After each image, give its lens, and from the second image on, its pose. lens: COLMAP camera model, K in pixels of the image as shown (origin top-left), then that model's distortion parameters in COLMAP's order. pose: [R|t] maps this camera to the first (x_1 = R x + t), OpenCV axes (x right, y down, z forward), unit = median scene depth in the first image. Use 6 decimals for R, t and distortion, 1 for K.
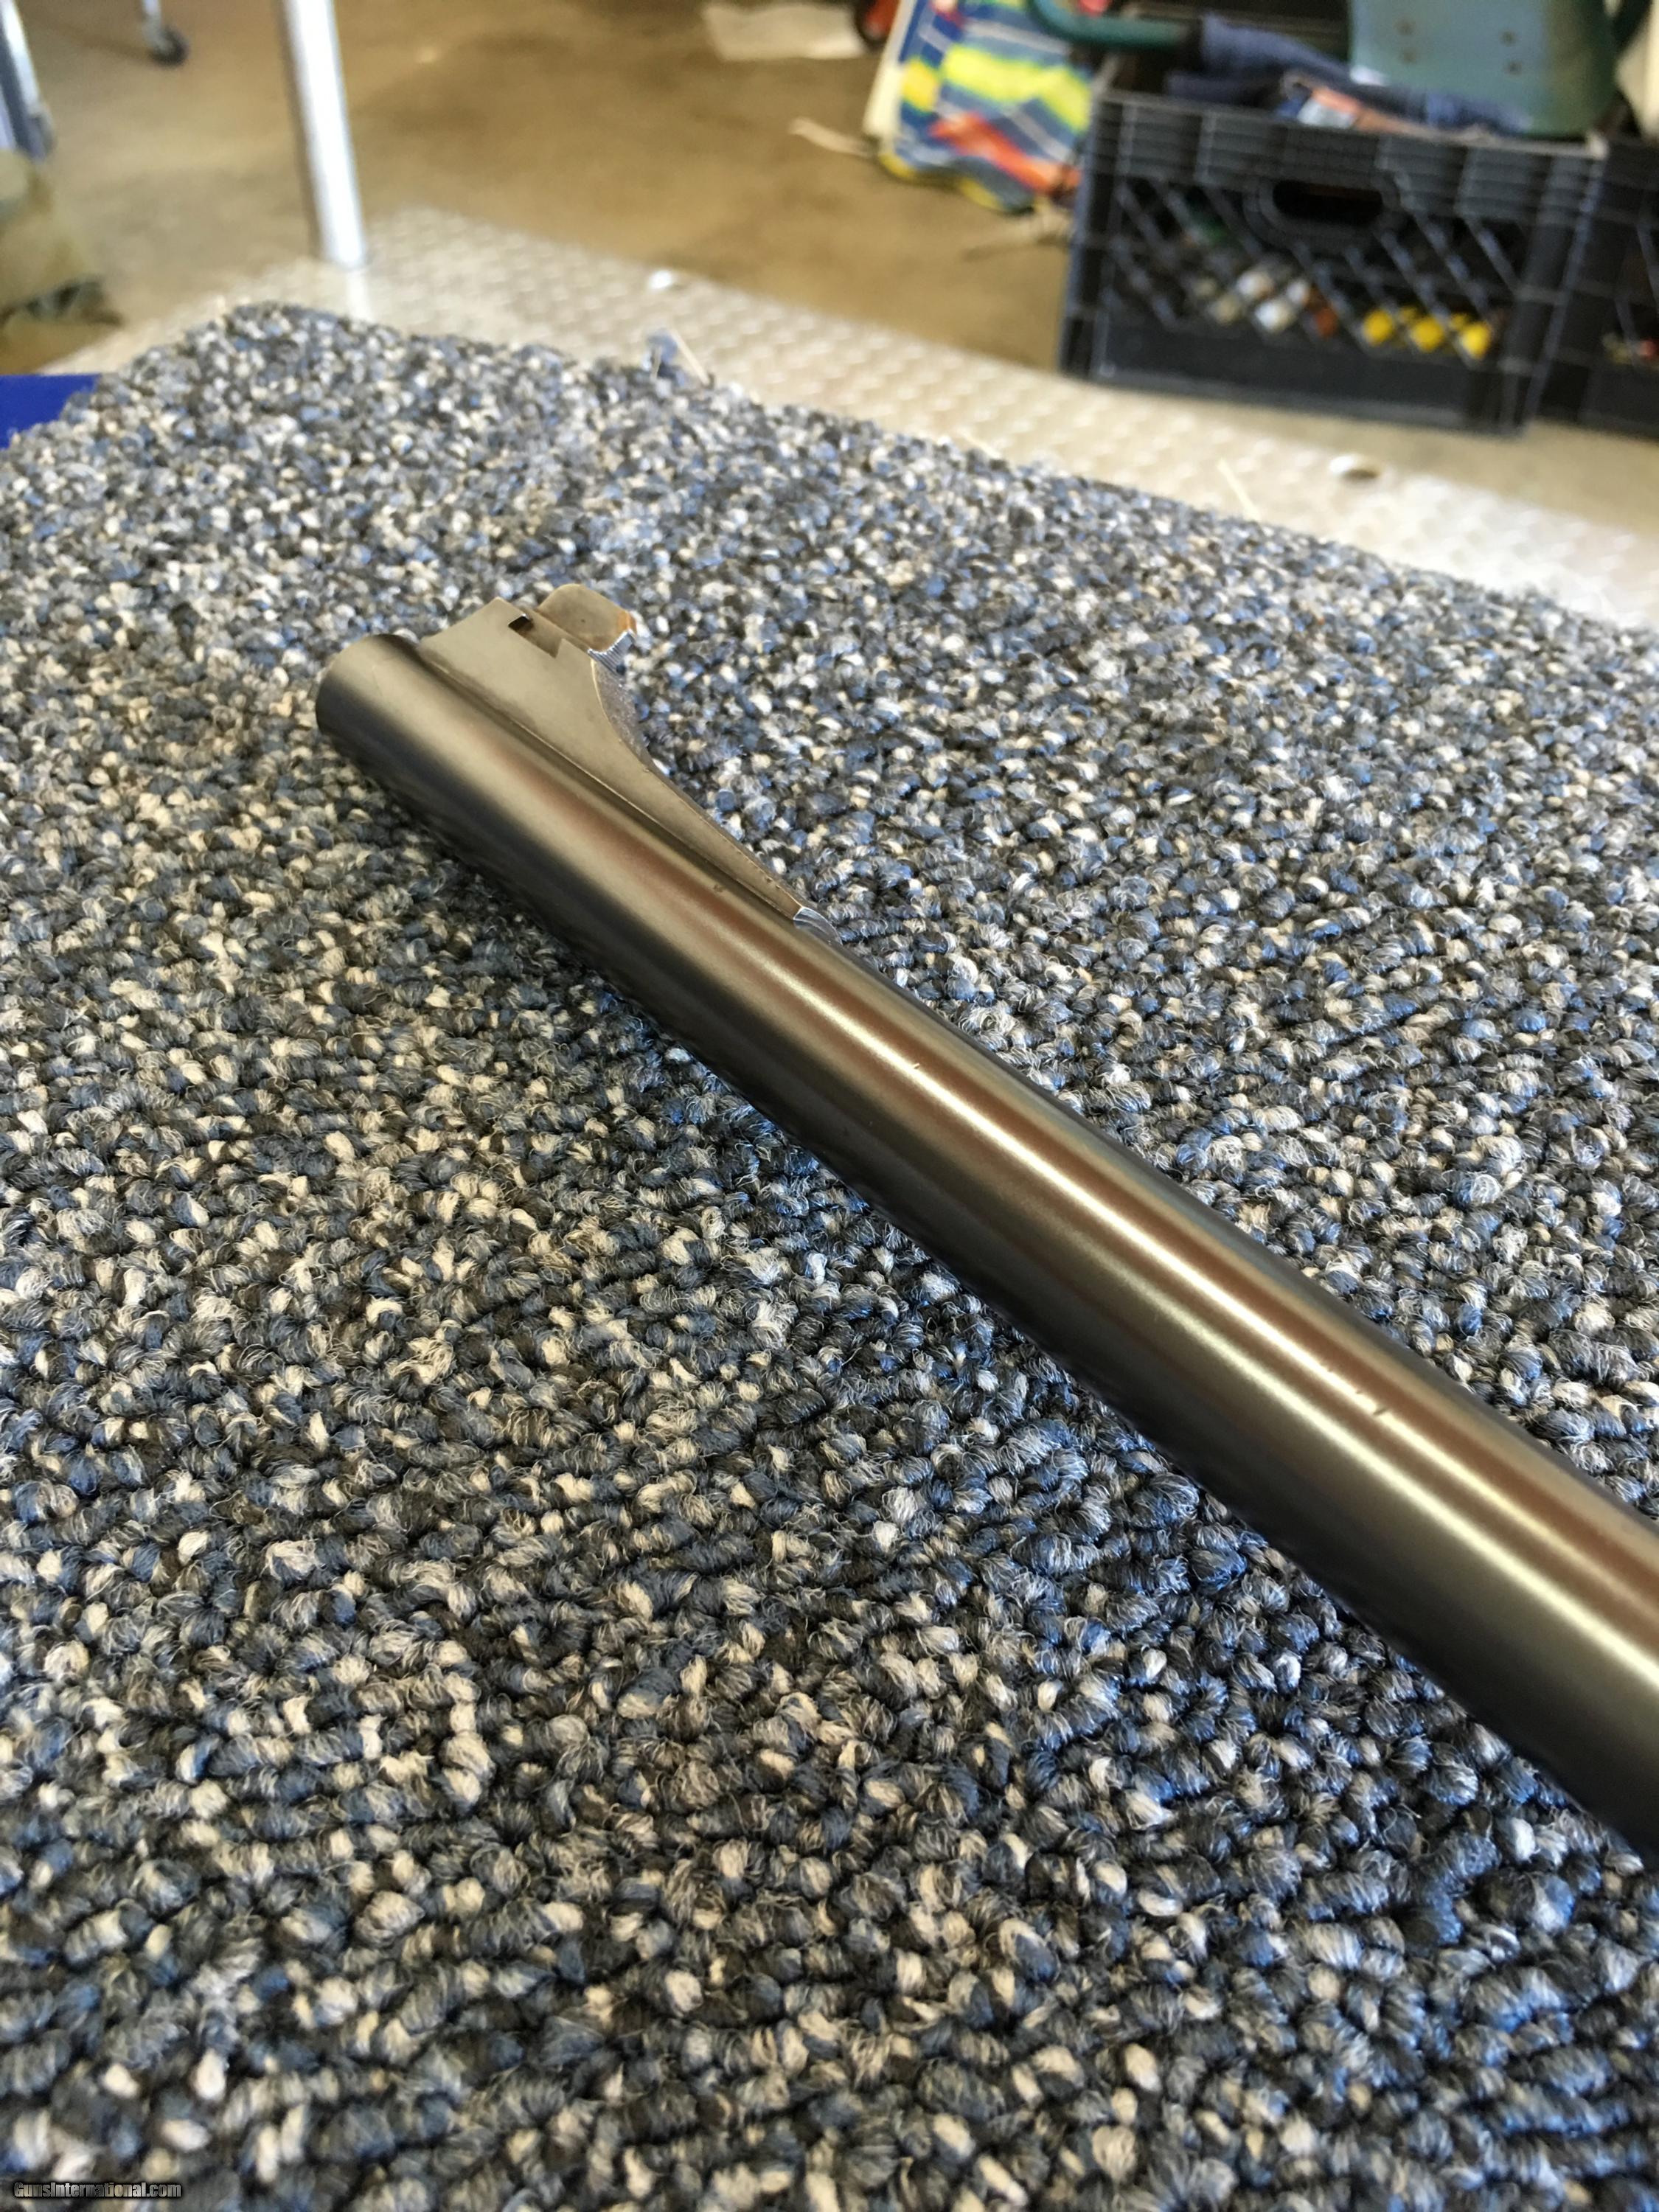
lens RADIAL K [[1917.3, 0, 829.8], [0, 1917.3, 1091.7], [0, 0, 1]] dist [0.068612, -0.111223]
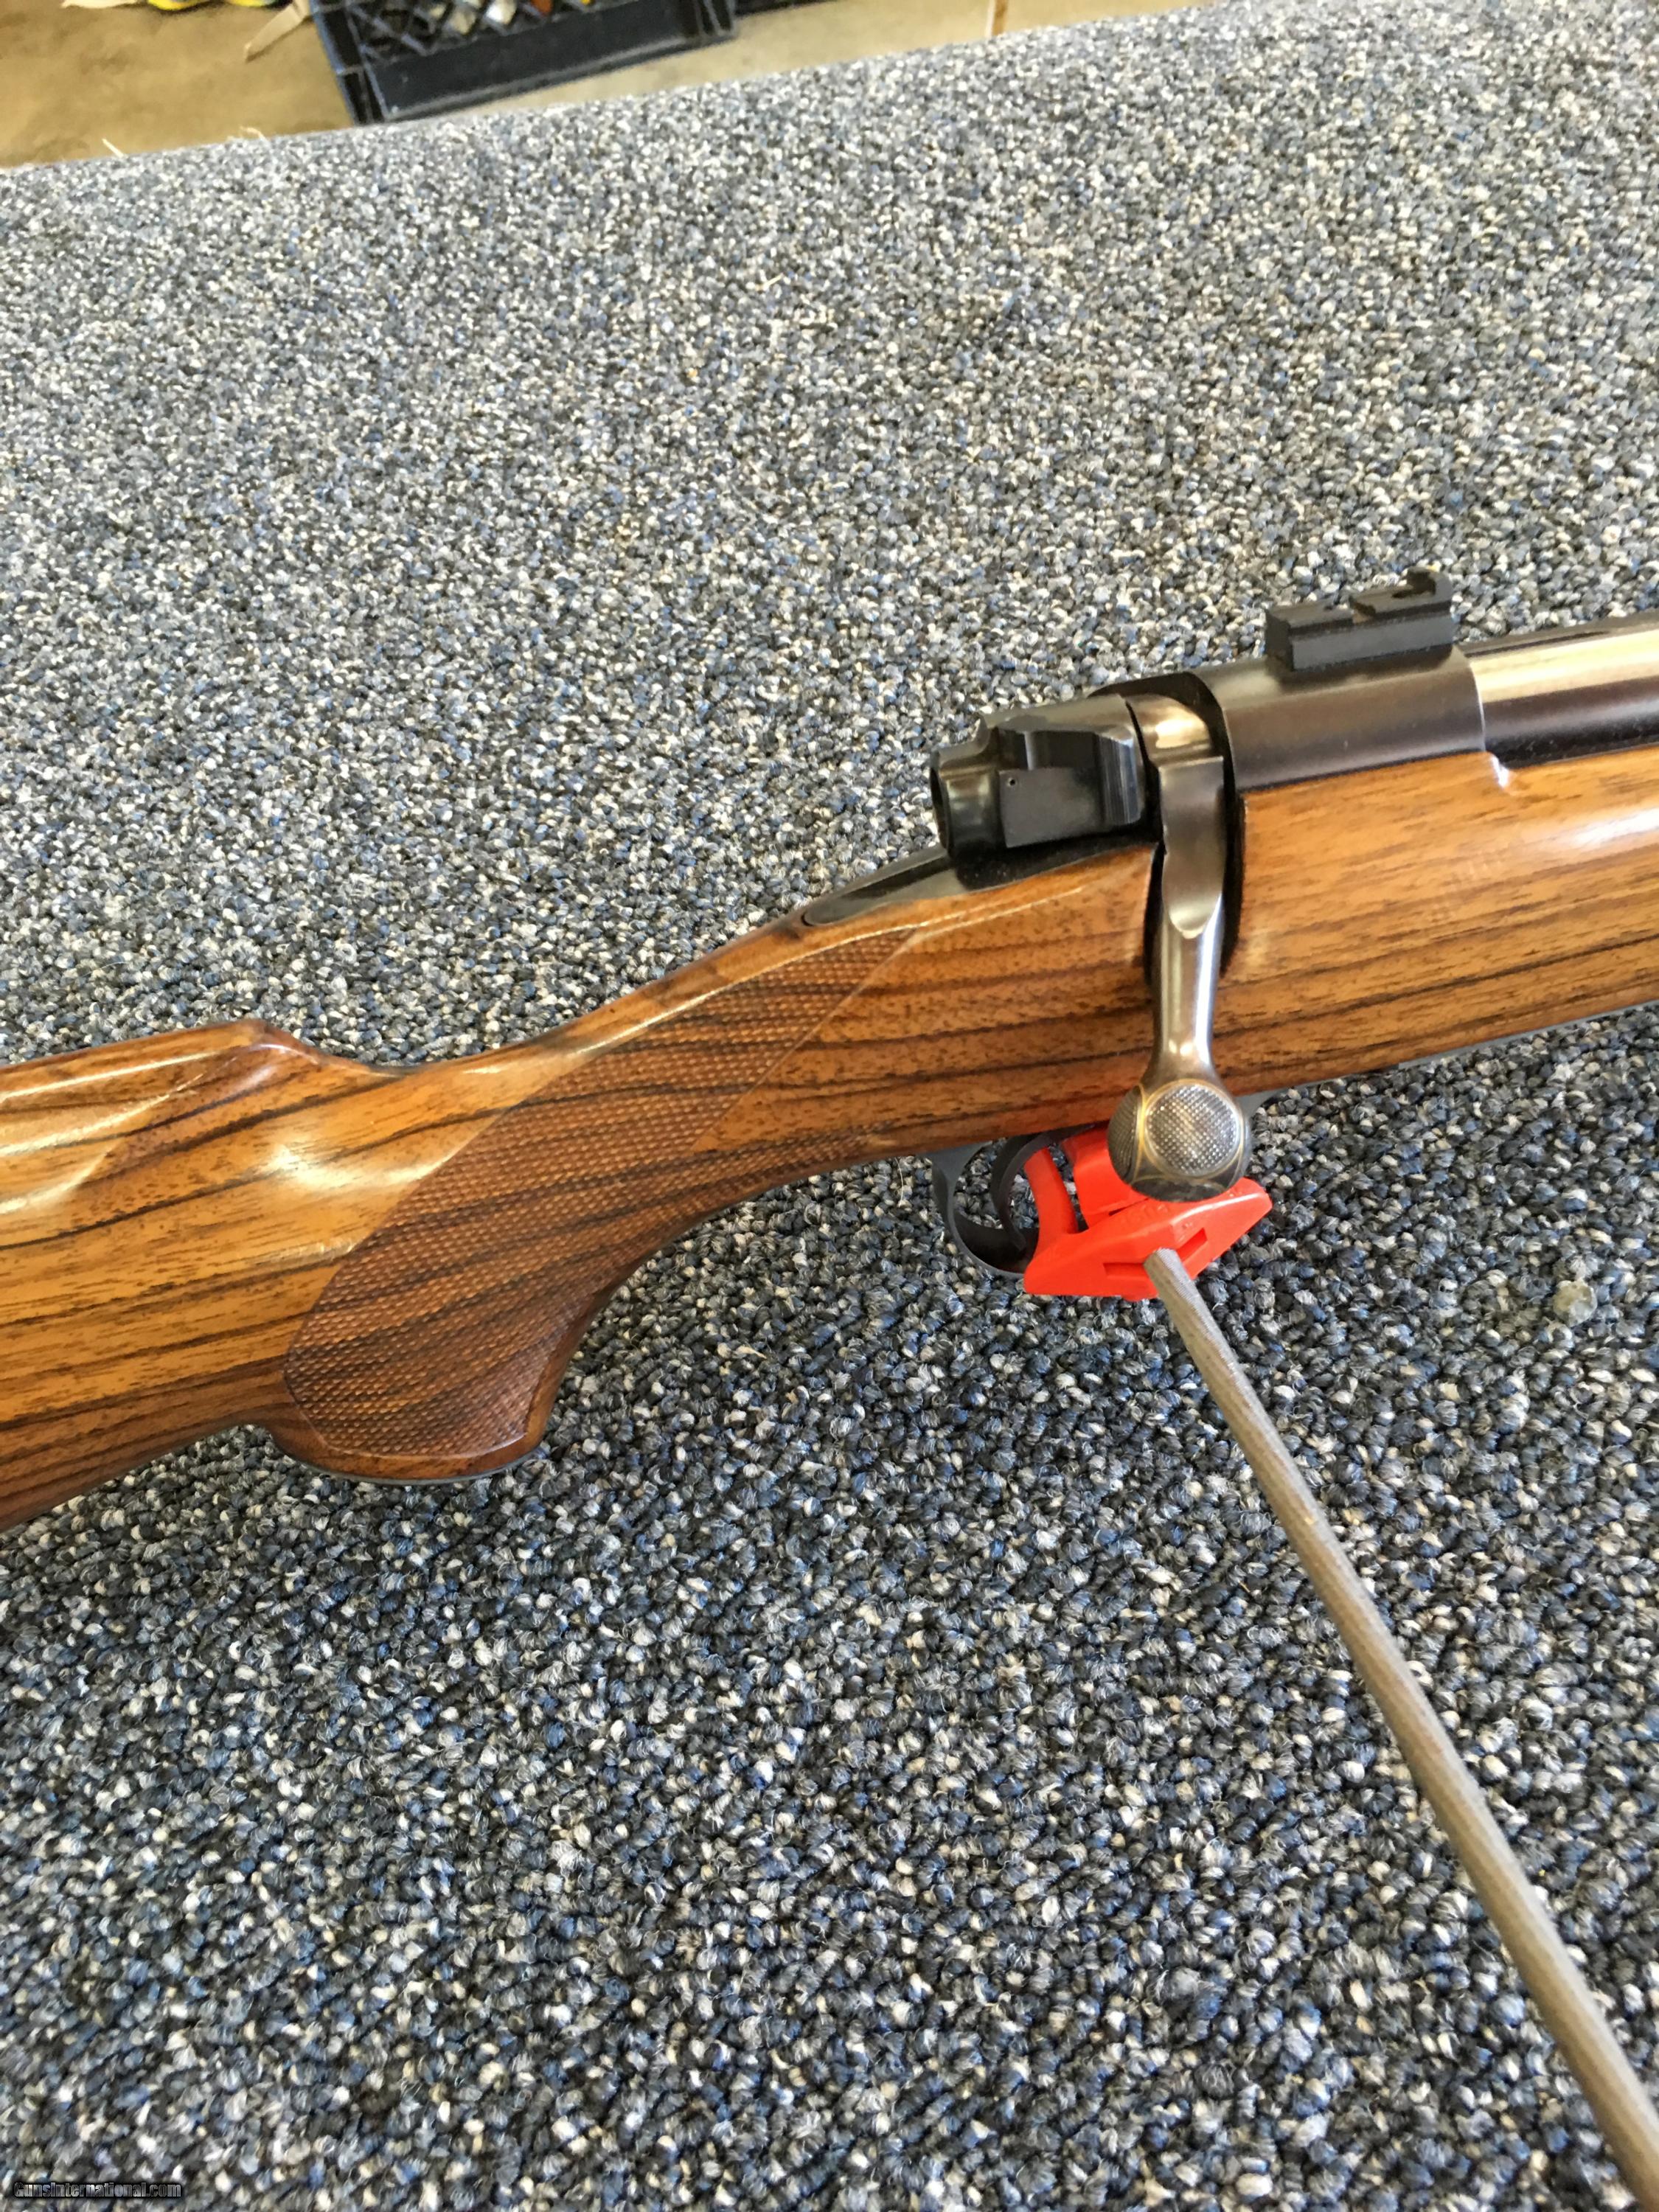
lens RADIAL K [[1917.3, 0, 883.7], [0, 1917.3, 1094.7], [0, 0, 1]] dist [0.068612, -0.111223]
pose [[0.903000, -0.420946, 0.085999, 0.063506], [0.408039, 0.902913, 0.135099, 0.134101], [-0.134519, -0.086904, 0.987093, -0.260908]]
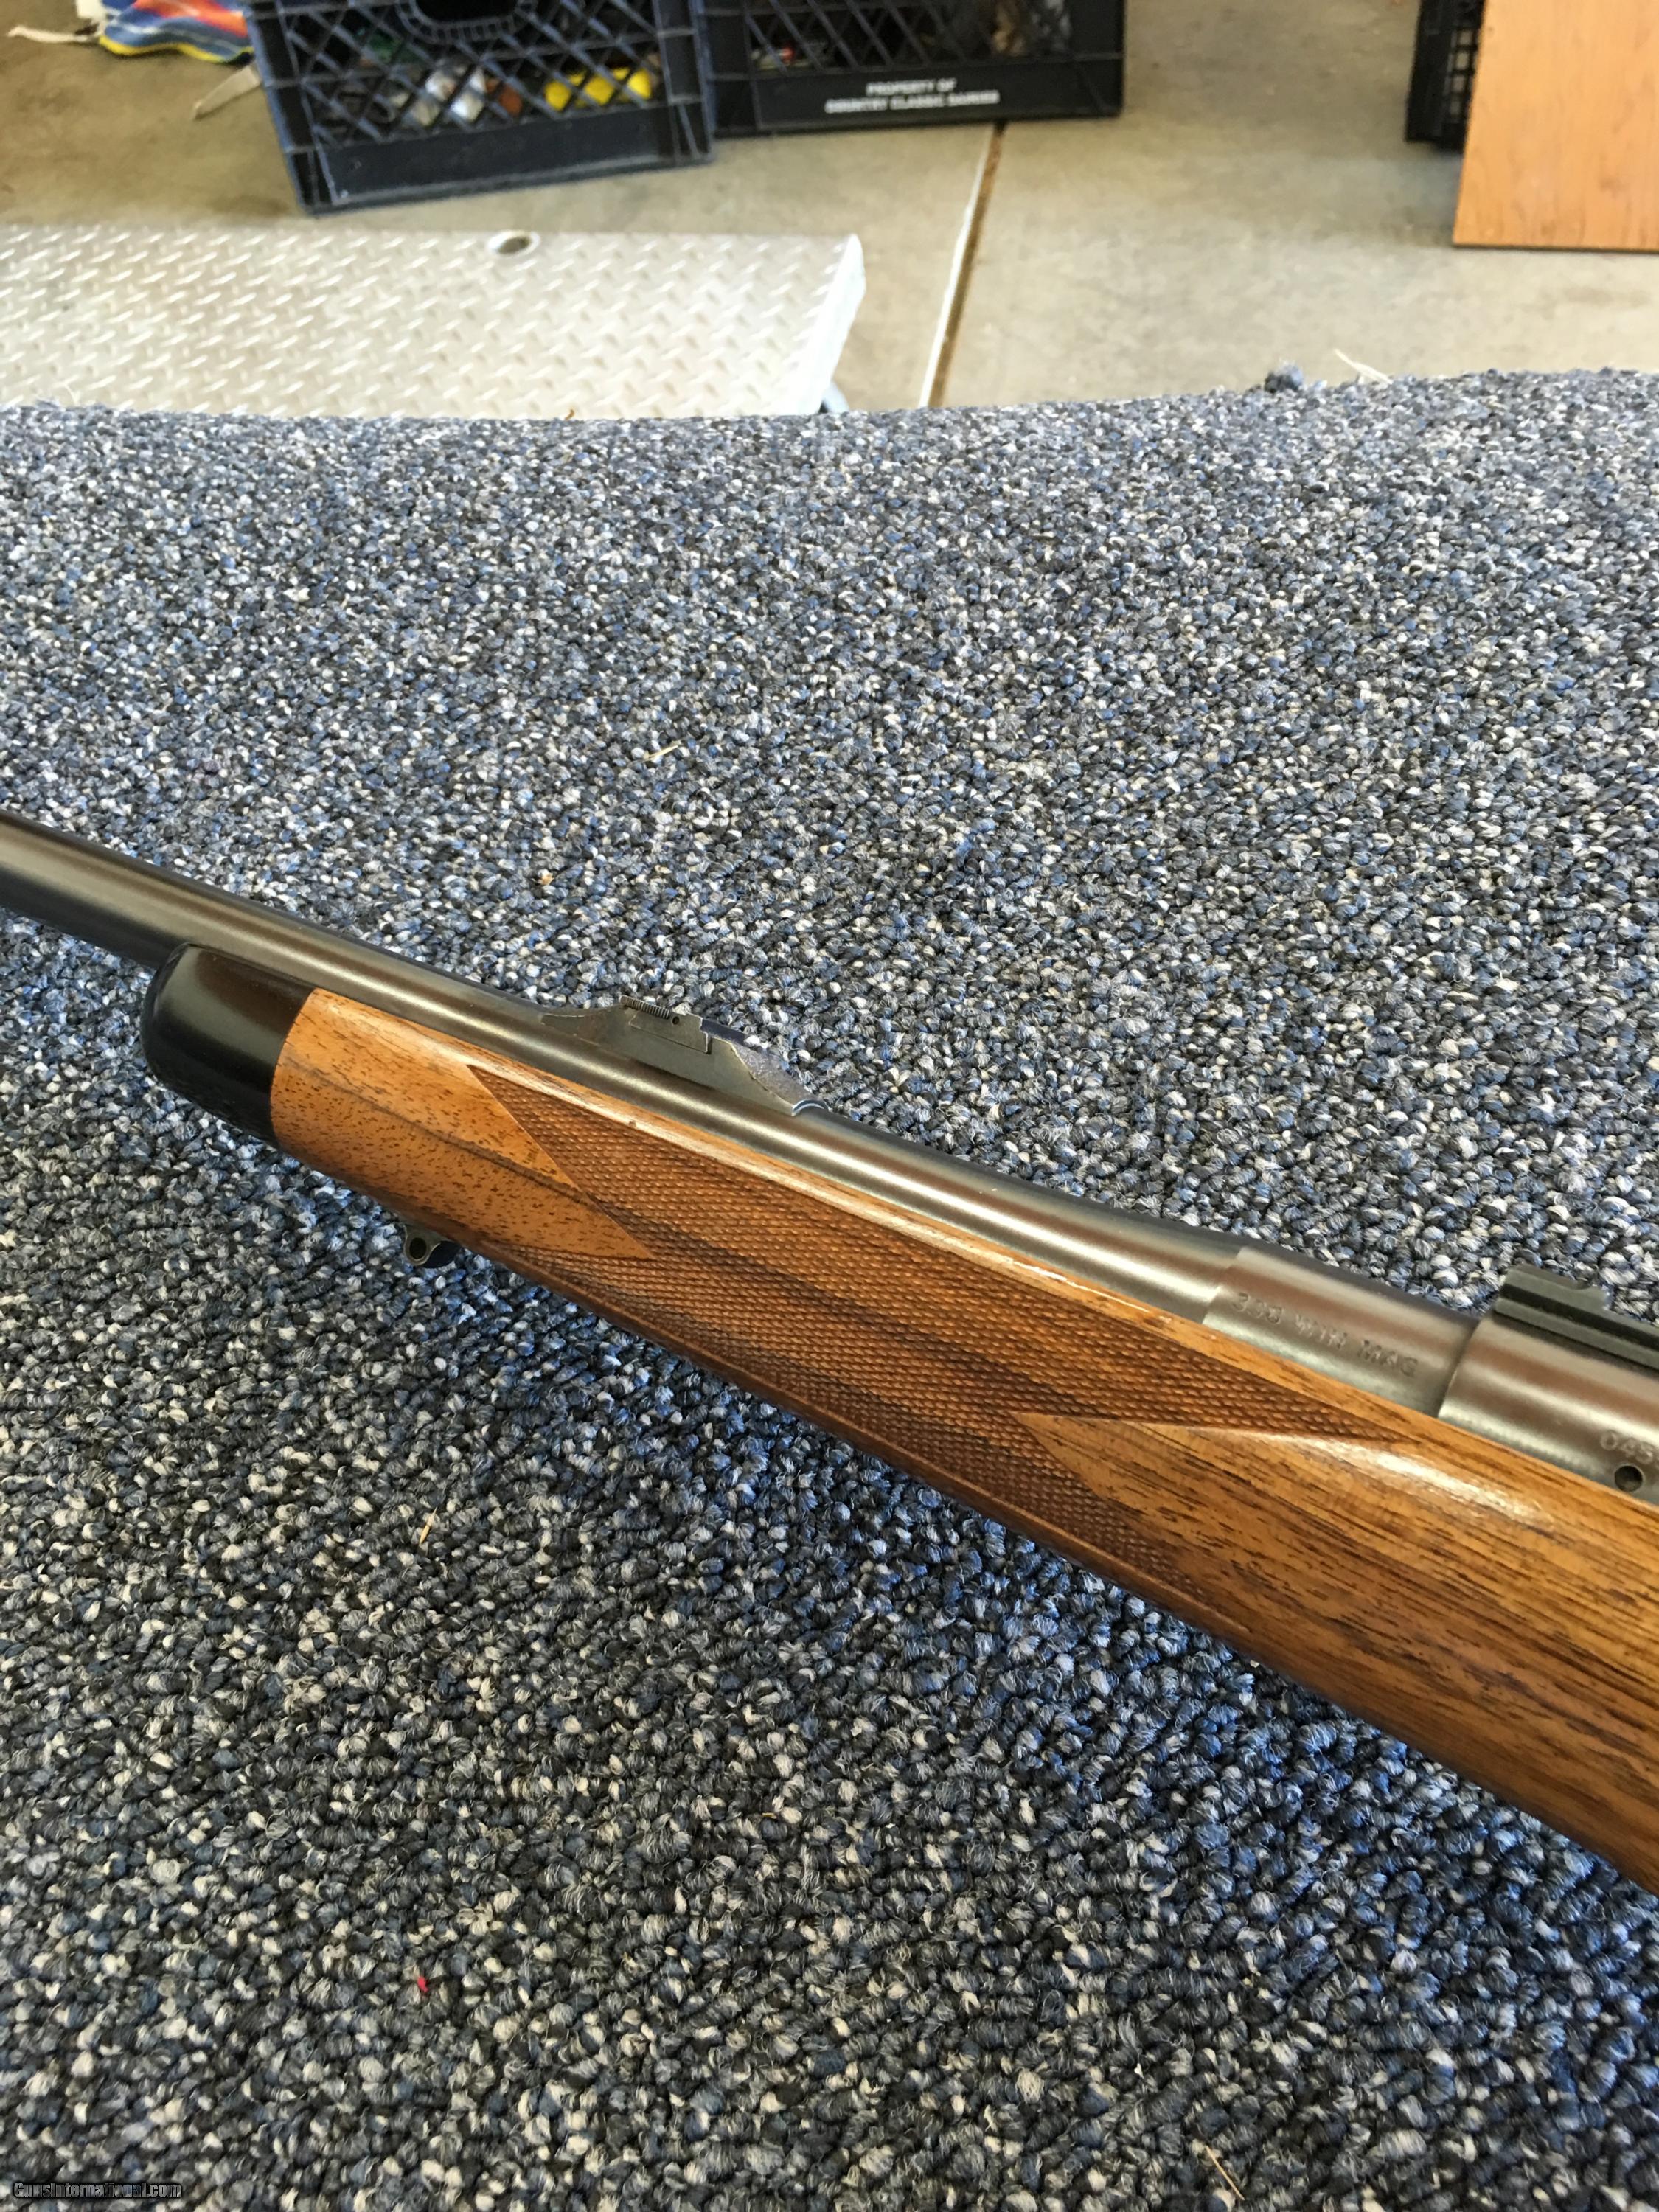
lens RADIAL K [[1917.3, 0, 862.4], [0, 1917.3, 1093.1], [0, 0, 1]] dist [0.068612, -0.111223]
pose [[0.934185, -0.328385, 0.139508, 0.104559], [0.312508, 0.941766, 0.124162, 0.068676], [-0.172156, -0.072393, 0.982406, -0.183679]]
